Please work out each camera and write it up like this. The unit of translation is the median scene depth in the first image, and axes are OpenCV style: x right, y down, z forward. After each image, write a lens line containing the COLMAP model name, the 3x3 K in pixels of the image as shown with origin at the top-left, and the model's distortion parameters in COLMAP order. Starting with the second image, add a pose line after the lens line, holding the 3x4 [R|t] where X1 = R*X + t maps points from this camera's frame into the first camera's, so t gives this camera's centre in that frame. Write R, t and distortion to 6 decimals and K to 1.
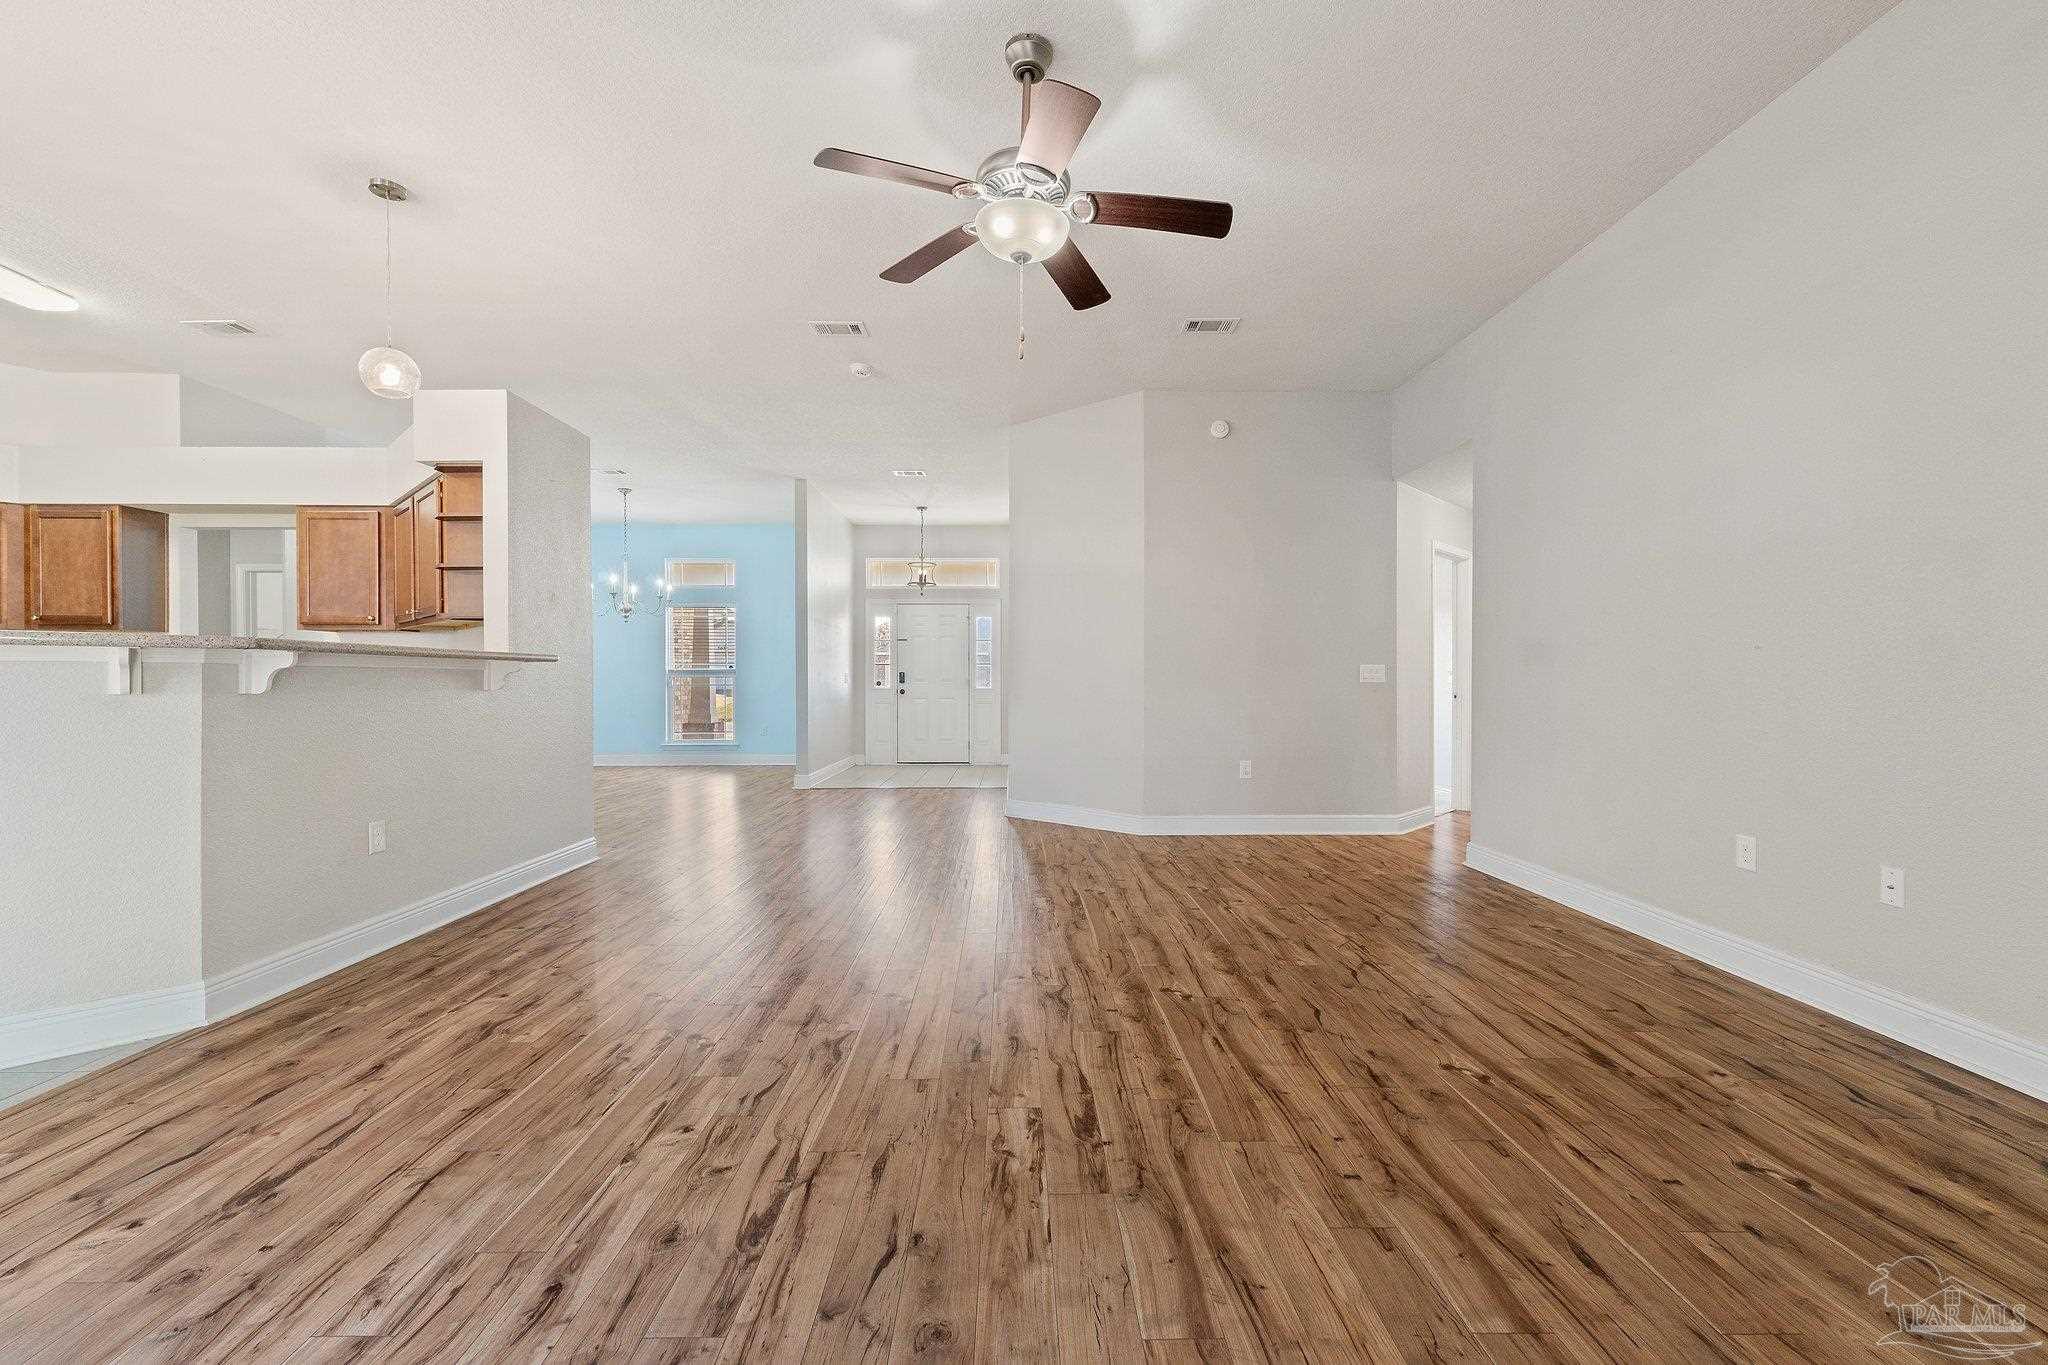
lens RADIAL K [[854.4, 0, 1027.5], [0, 854.4, 682.6], [0, 0, 1]] dist [0.001762, 0.000053]
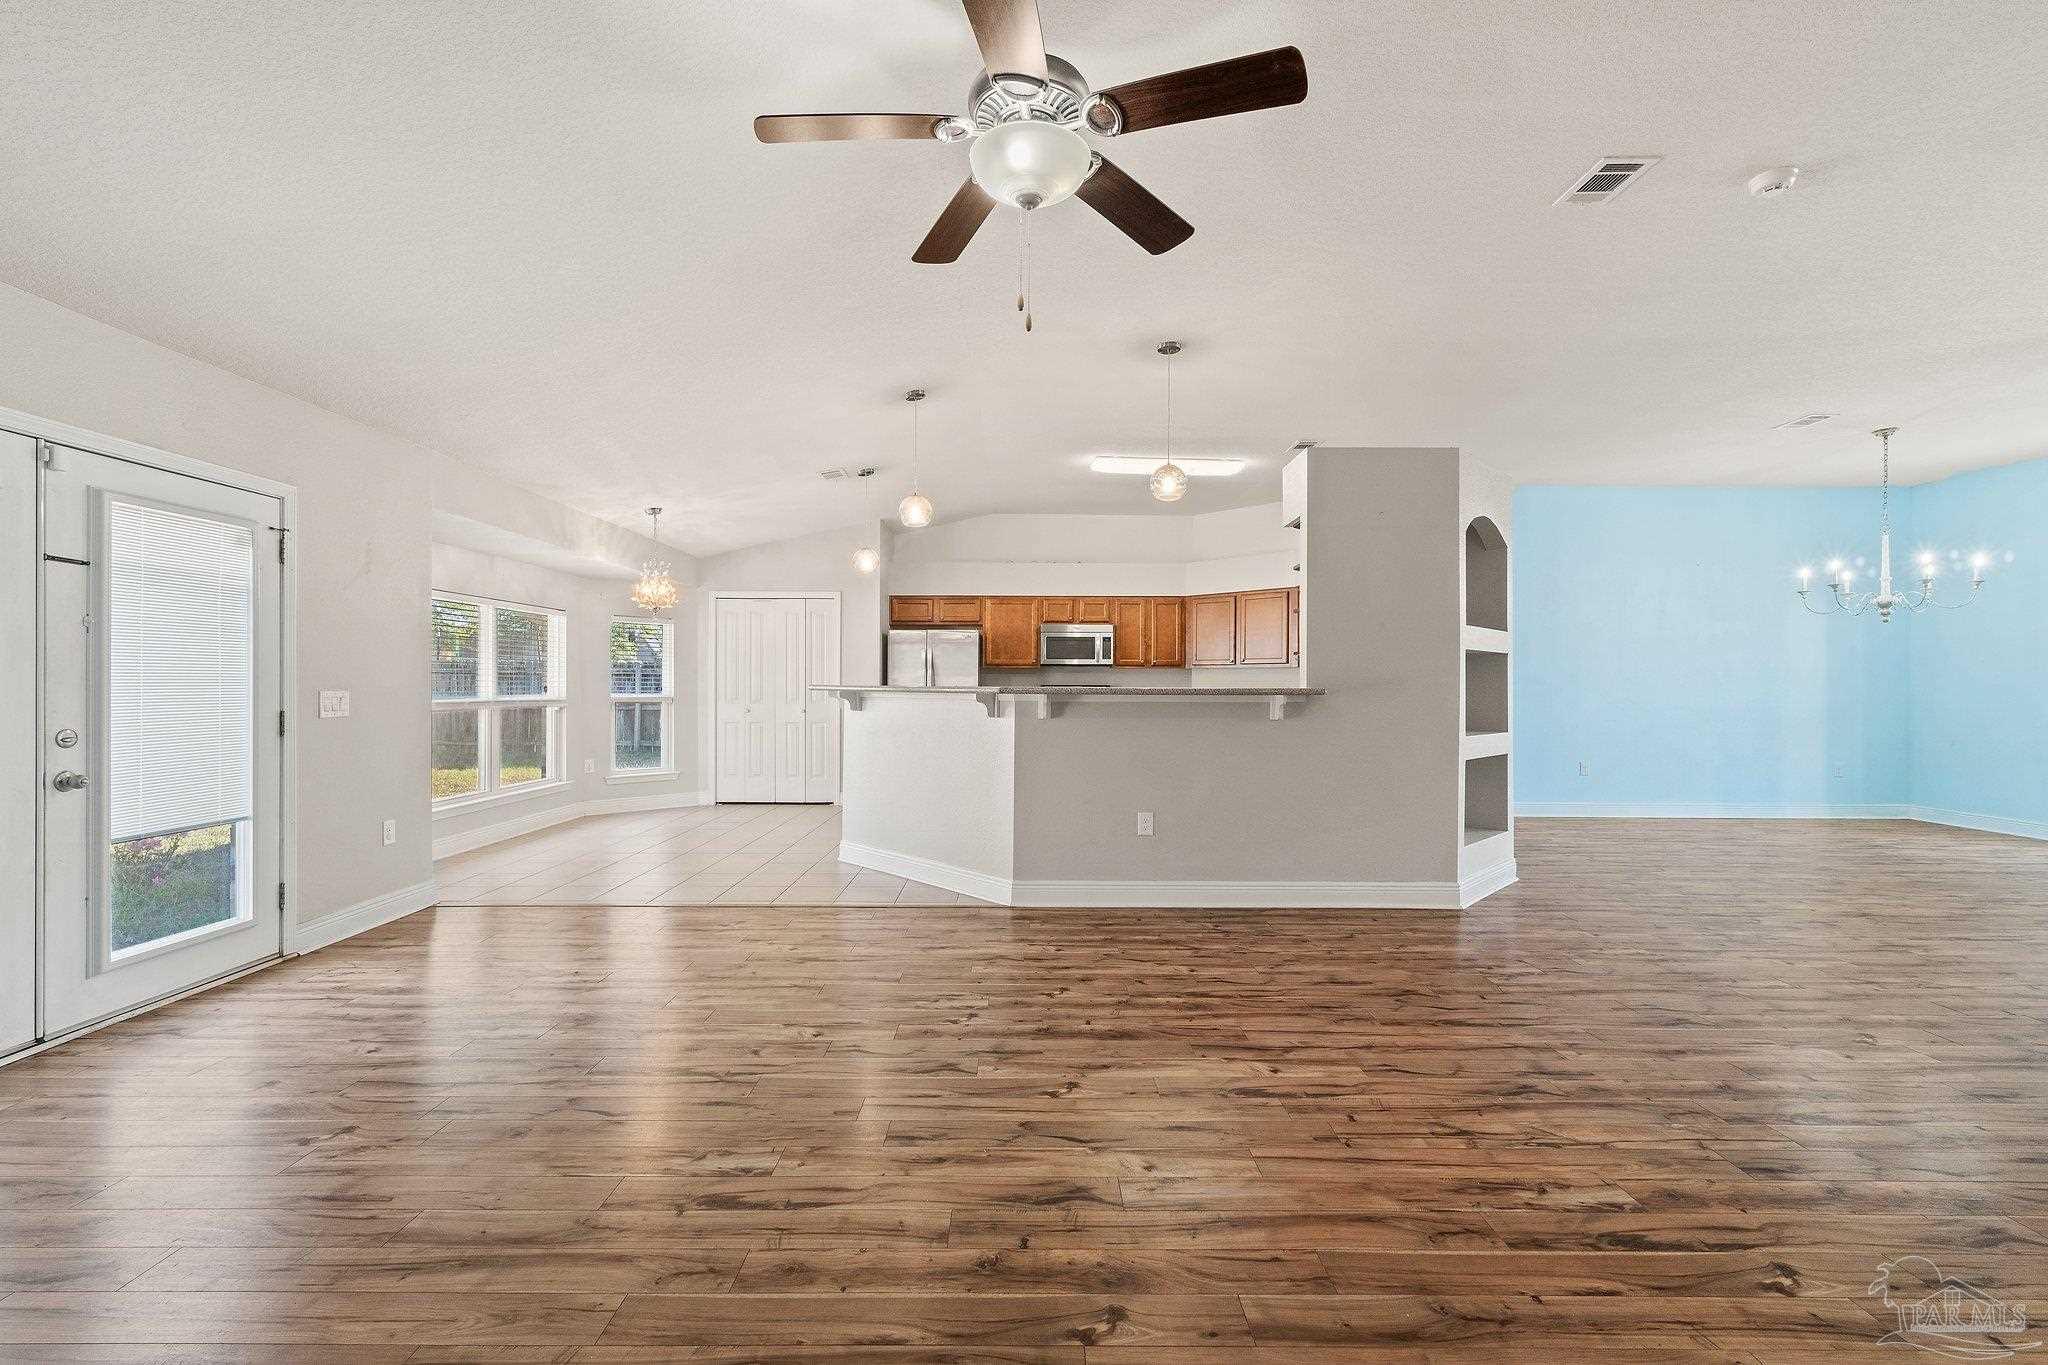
lens RADIAL K [[854.4, 0, 1022.2], [0, 854.4, 686.5], [0, 0, 1]] dist [0.001762, 0.000053]
pose [[-0.020040, 0.002751, -0.999795, 0.701861], [-0.003067, 0.999991, 0.002813, -0.051361], [0.999794, 0.003123, -0.020032, 0.920653]]
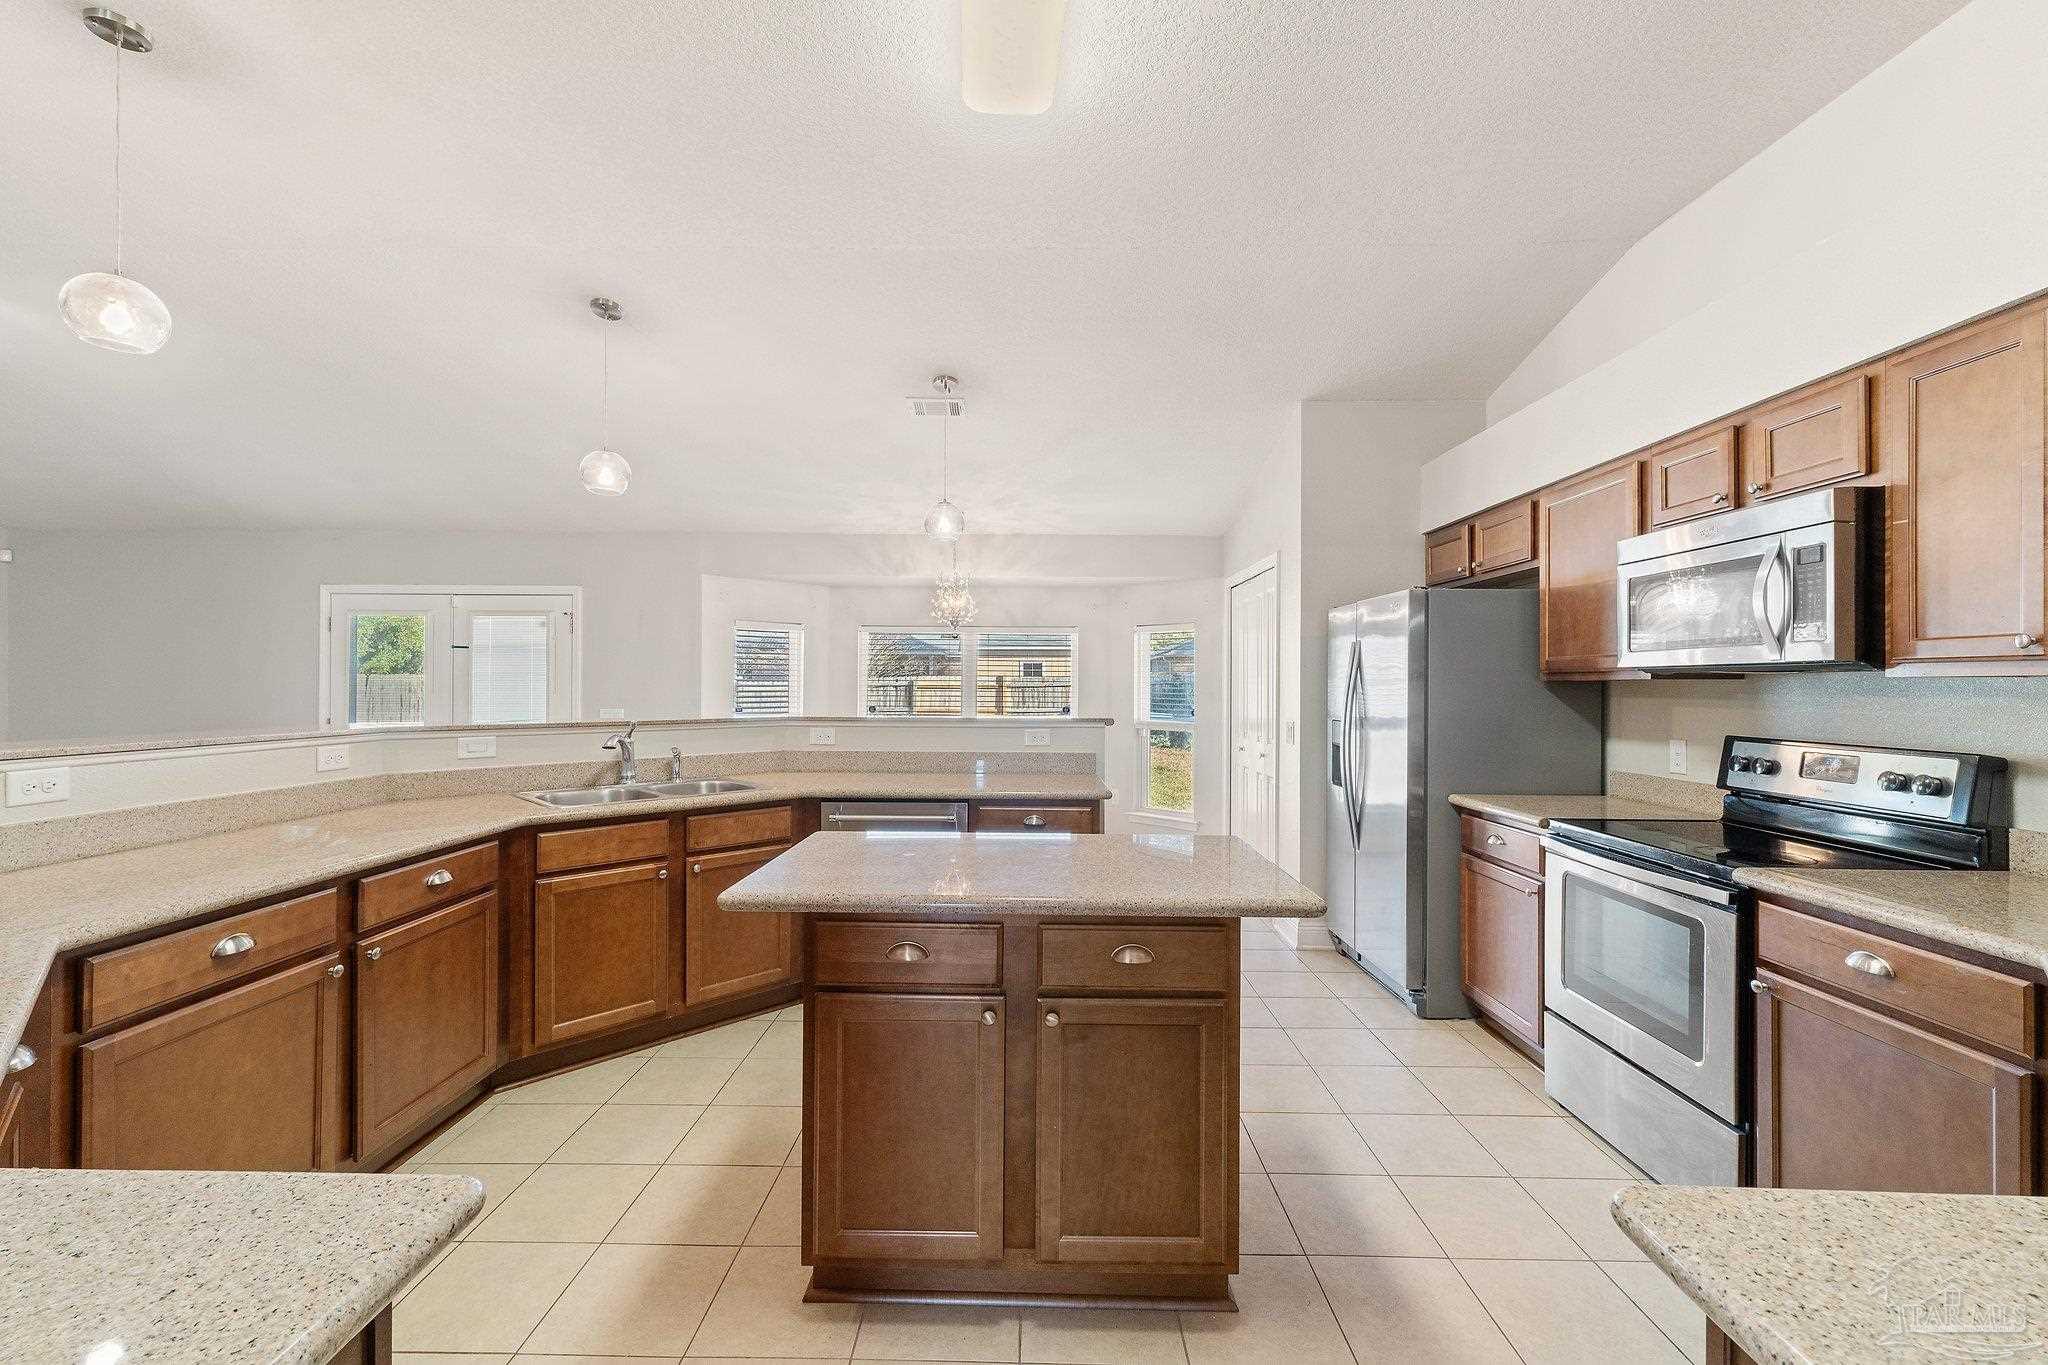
lens RADIAL K [[854.4, 0, 1020.5], [0, 854.4, 684.2], [0, 0, 1]] dist [0.001762, 0.000053]
pose [[-0.999521, -0.004870, 0.030548, -1.667842], [-0.004919, 0.999987, -0.001507, -0.099019], [-0.030540, -0.001657, -0.999532, 1.874731]]
